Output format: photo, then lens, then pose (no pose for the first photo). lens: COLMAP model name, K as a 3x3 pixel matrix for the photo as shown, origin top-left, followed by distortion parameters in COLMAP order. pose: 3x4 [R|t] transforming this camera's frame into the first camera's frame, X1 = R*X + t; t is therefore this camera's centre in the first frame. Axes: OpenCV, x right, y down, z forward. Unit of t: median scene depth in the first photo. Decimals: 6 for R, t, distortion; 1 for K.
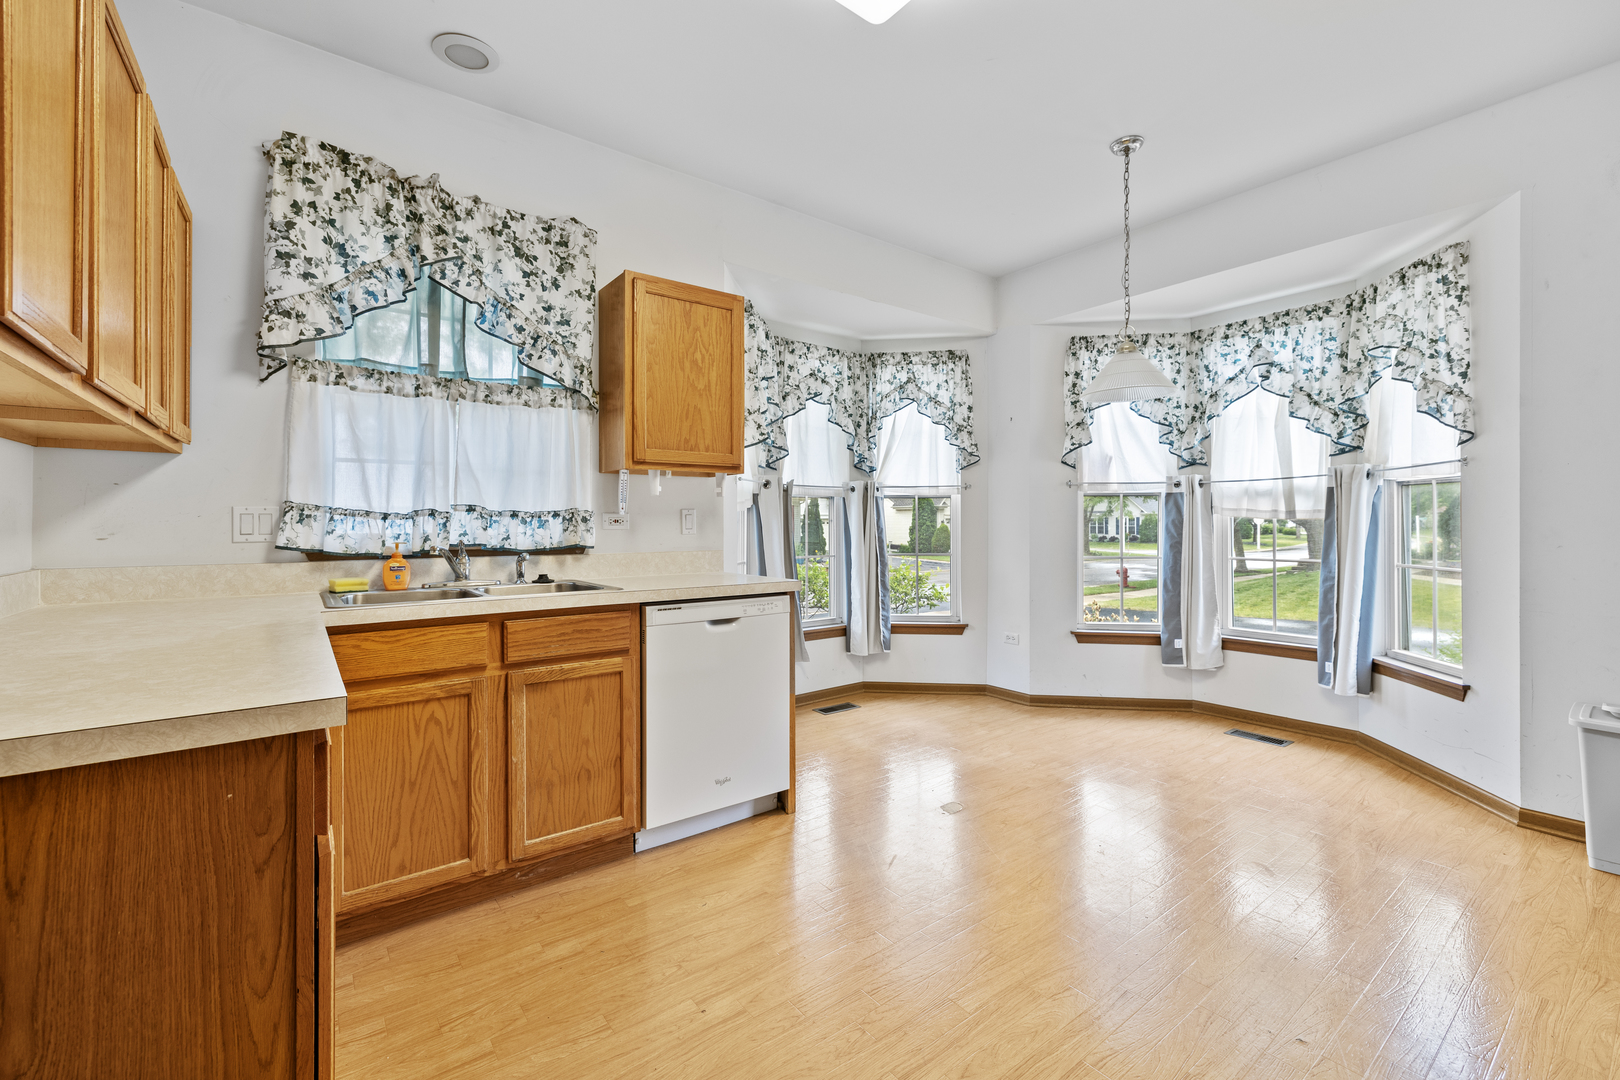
lens RADIAL K [[680.5, 0, 813.0], [0, 680.5, 522.6], [0, 0, 1]] dist [0.001115, 0.000215]
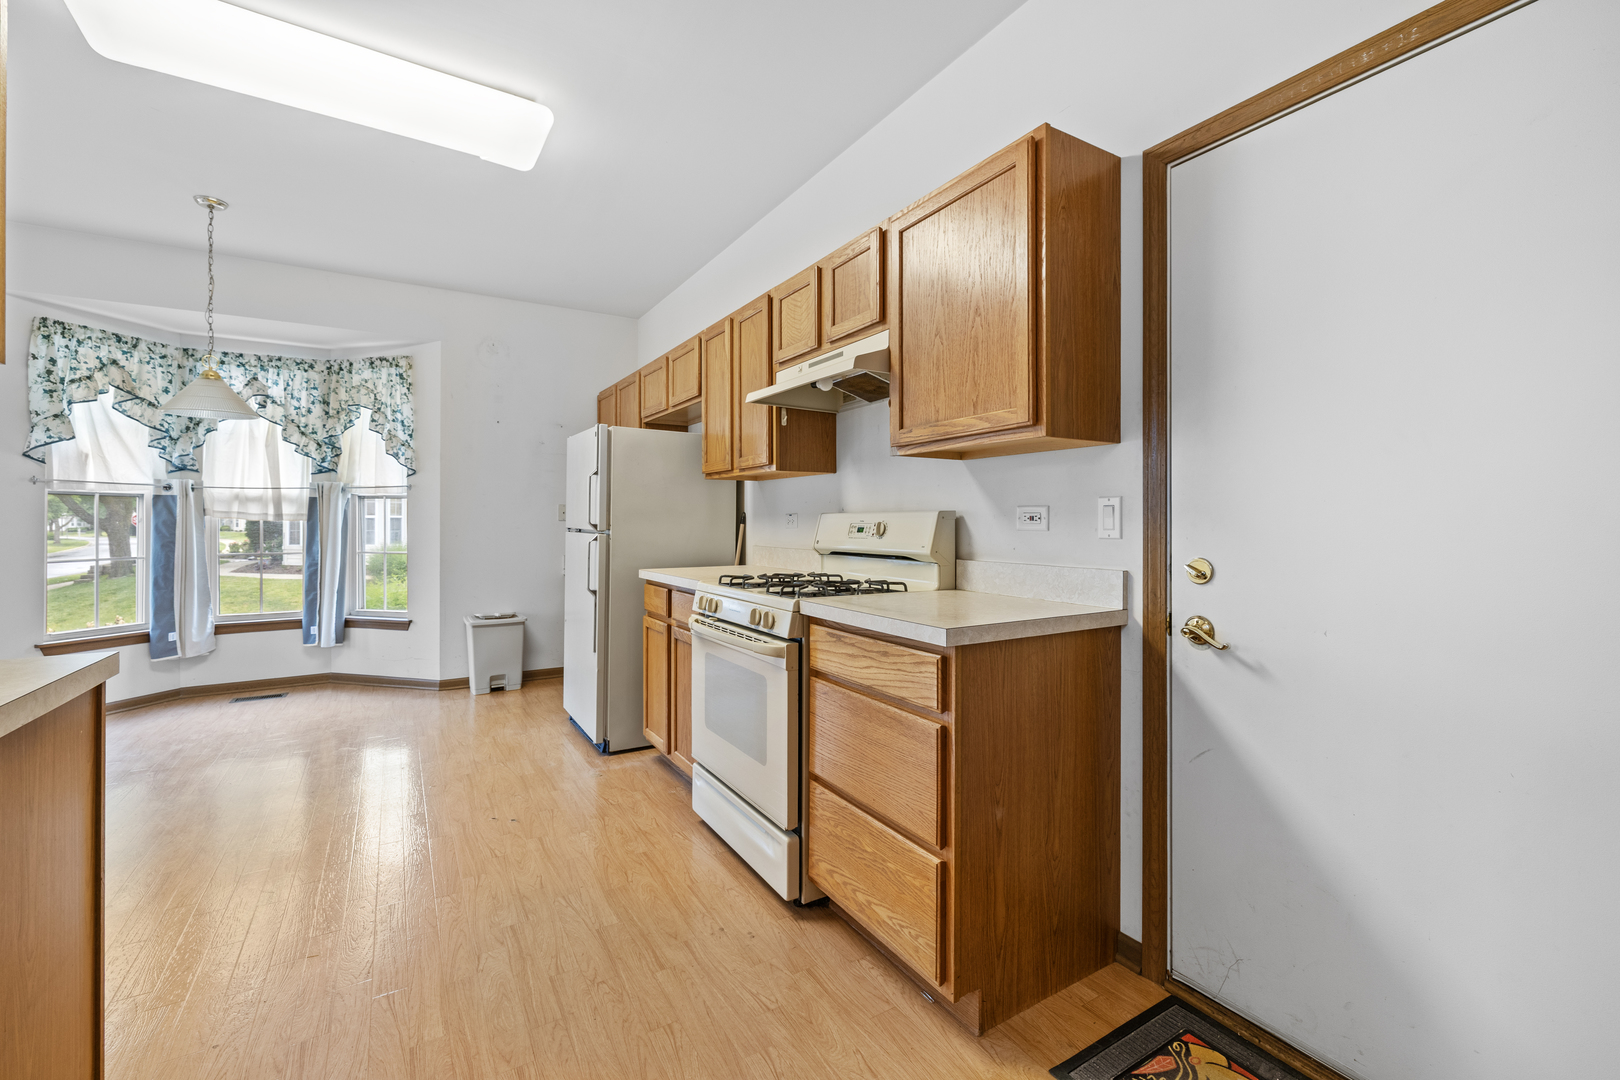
lens RADIAL K [[680.5, 0, 813.0], [0, 680.5, 522.6], [0, 0, 1]] dist [0.001115, 0.000215]
pose [[0.100107, 0.002601, 0.994973, -0.466220], [0.000325, 0.999996, -0.002647, 0.002085], [-0.994977, 0.000589, 0.100106, -0.118053]]
